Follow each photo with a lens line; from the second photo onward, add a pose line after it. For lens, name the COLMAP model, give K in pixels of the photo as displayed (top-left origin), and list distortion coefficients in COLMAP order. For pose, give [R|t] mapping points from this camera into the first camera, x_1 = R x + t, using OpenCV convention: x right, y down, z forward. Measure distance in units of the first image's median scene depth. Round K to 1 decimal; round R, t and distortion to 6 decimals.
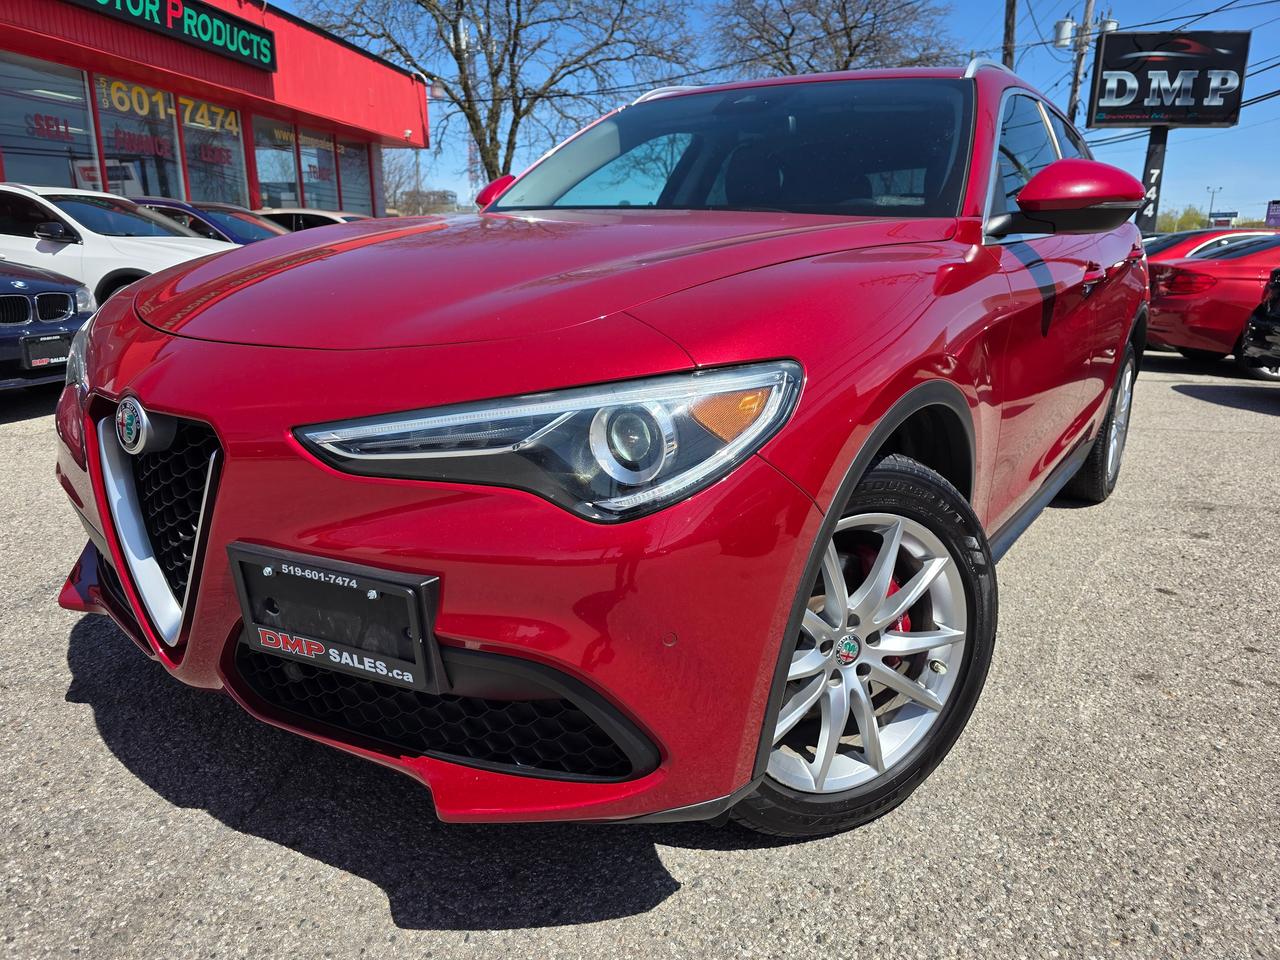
lens RADIAL K [[858.3, 0, 640.0], [0, 858.3, 480.0], [0, 0, 1]] dist [0.040035, -0.039018]
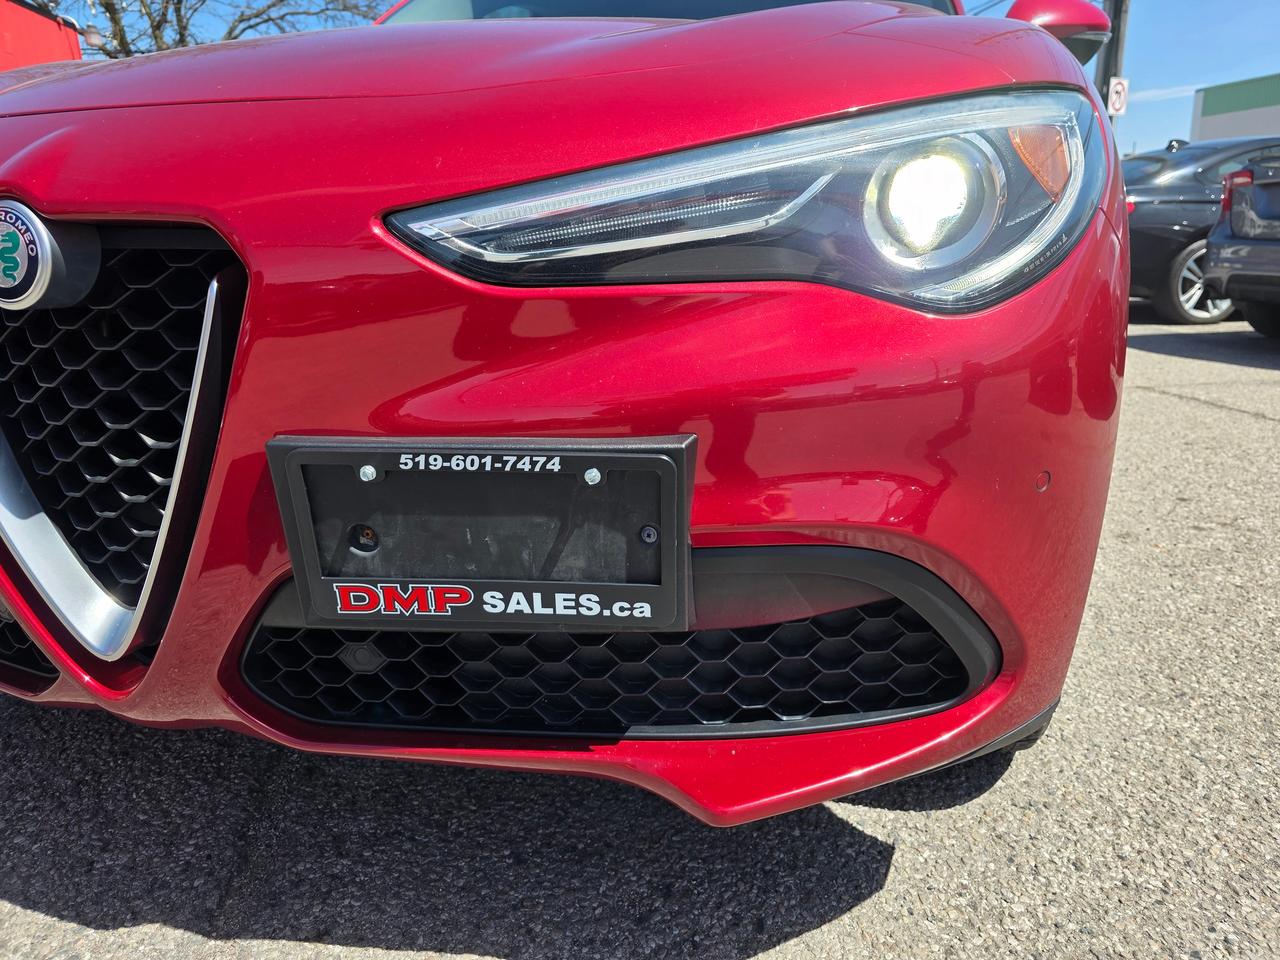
lens RADIAL K [[856.9, 0, 644.3], [0, 856.9, 476.1], [0, 0, 1]] dist [0.063003, -0.059441]
pose [[0.946864, -0.124697, 0.296477, -0.229616], [0.119357, 0.992194, 0.036121, 0.058647], [-0.298667, 0.001185, 0.954357, 0.217654]]
